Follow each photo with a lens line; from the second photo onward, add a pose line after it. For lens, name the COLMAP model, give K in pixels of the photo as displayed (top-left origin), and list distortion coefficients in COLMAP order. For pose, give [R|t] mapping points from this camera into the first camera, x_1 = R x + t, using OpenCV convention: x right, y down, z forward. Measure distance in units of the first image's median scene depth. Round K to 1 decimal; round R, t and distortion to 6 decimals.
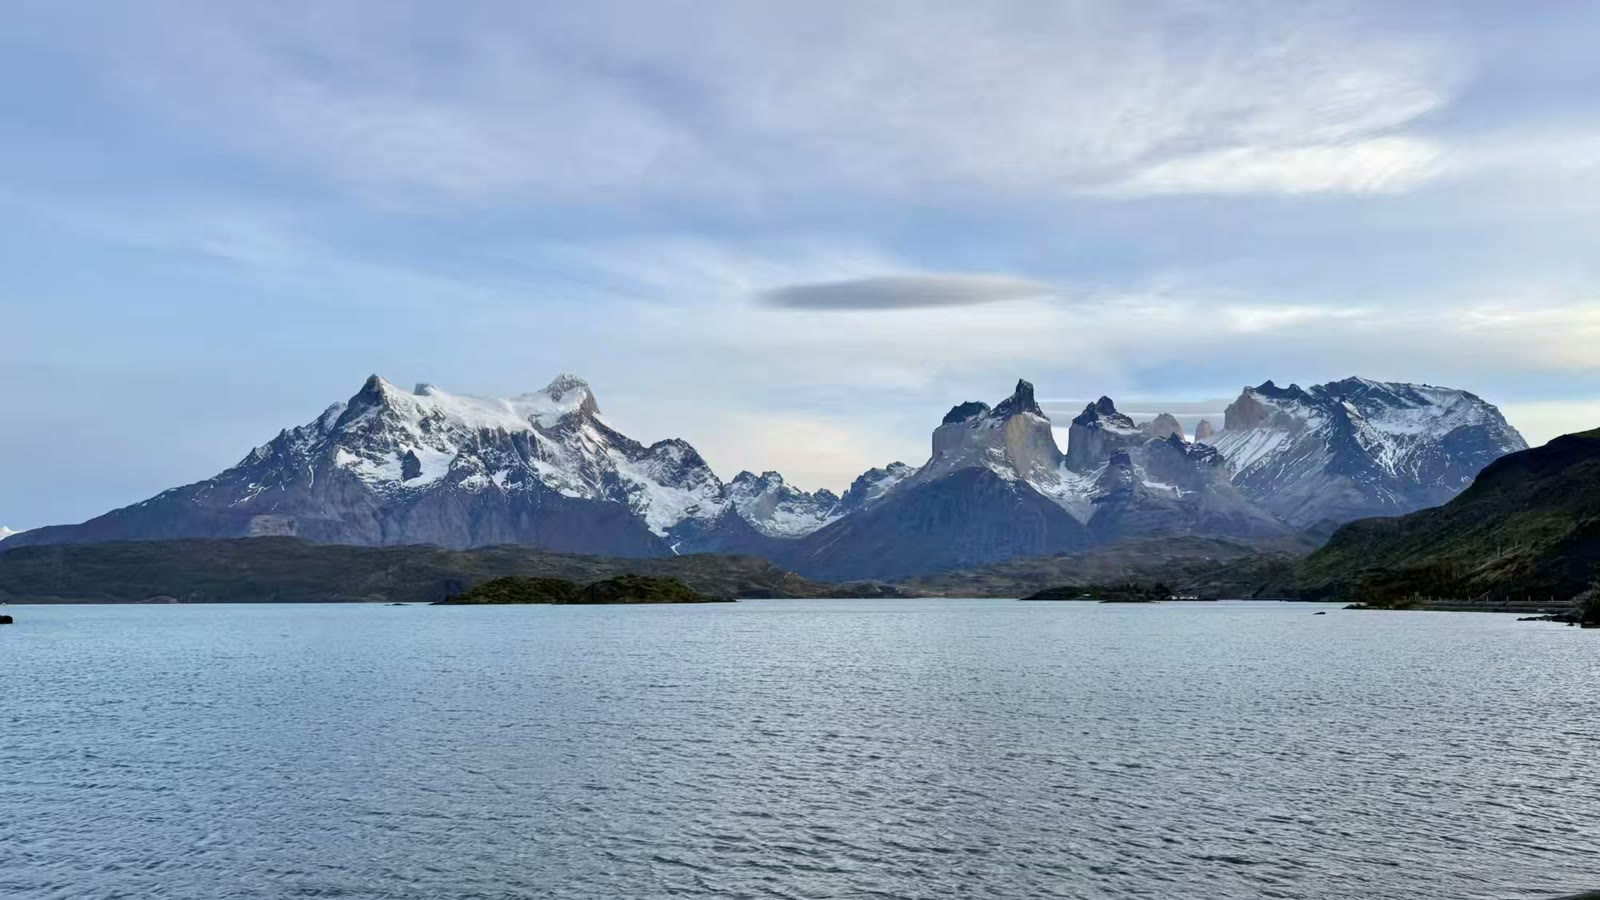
lens RADIAL K [[1165.3, 0, 800.0], [0, 1165.3, 450.0], [0, 0, 1]] dist [0.181153, -0.361642]
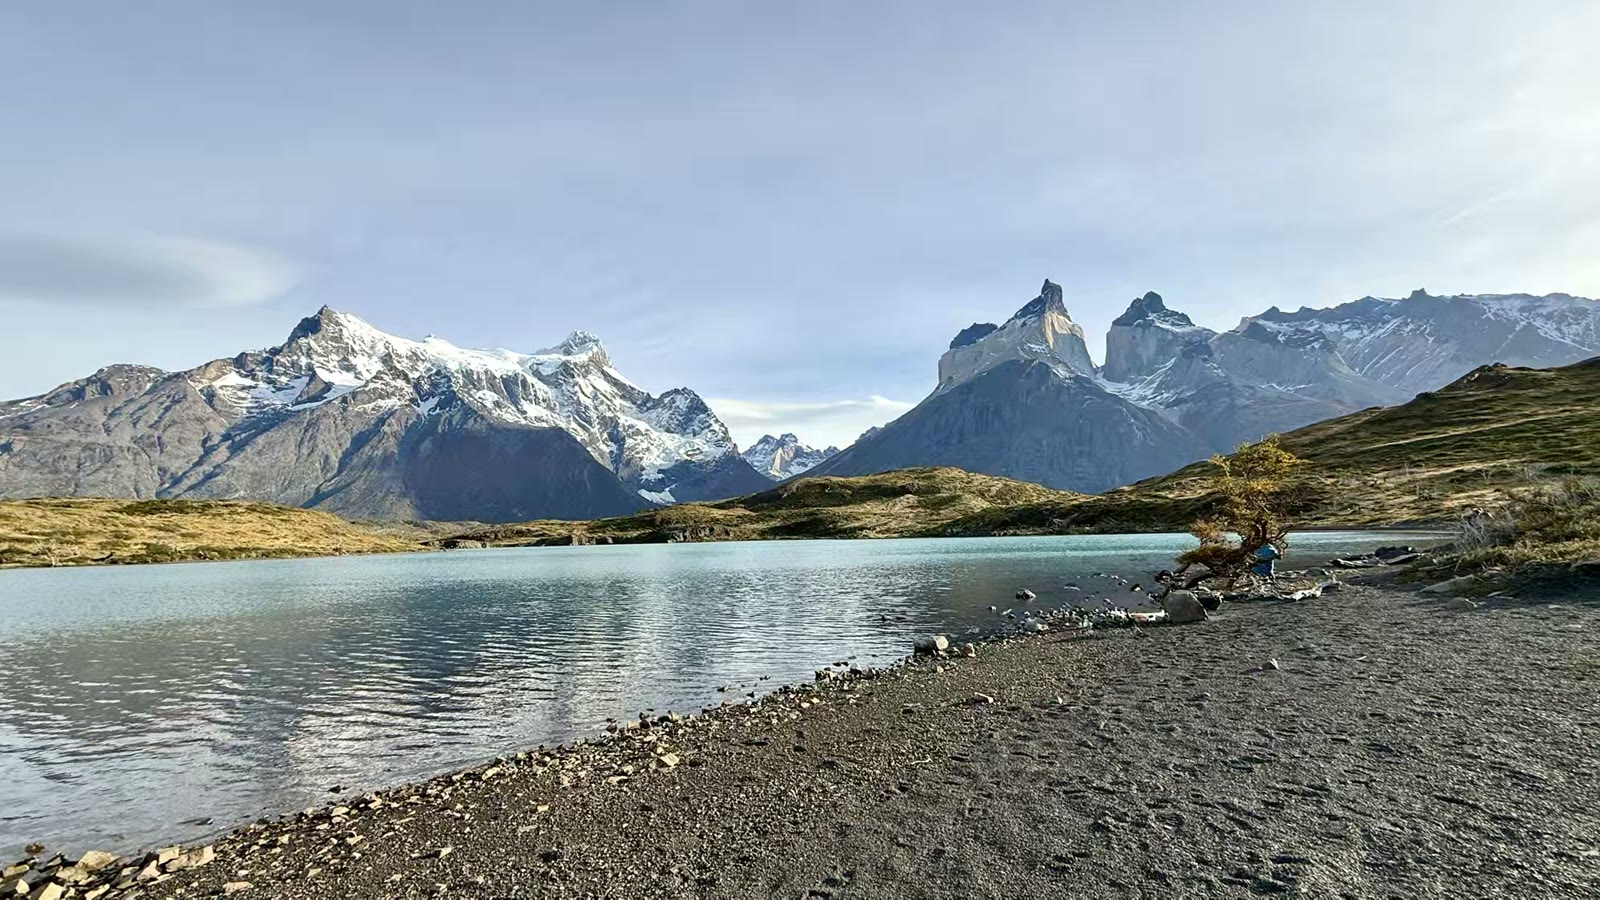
lens RADIAL K [[638.7, 0, 800.0], [0, 638.7, 450.0], [0, 0, 1]] dist [0.003342, 0.000045]
pose [[0.998519, -0.029322, -0.045832, 0.023123], [0.028894, 0.999533, -0.009967, 0.057701], [0.046103, 0.008628, 0.998899, 0.473811]]
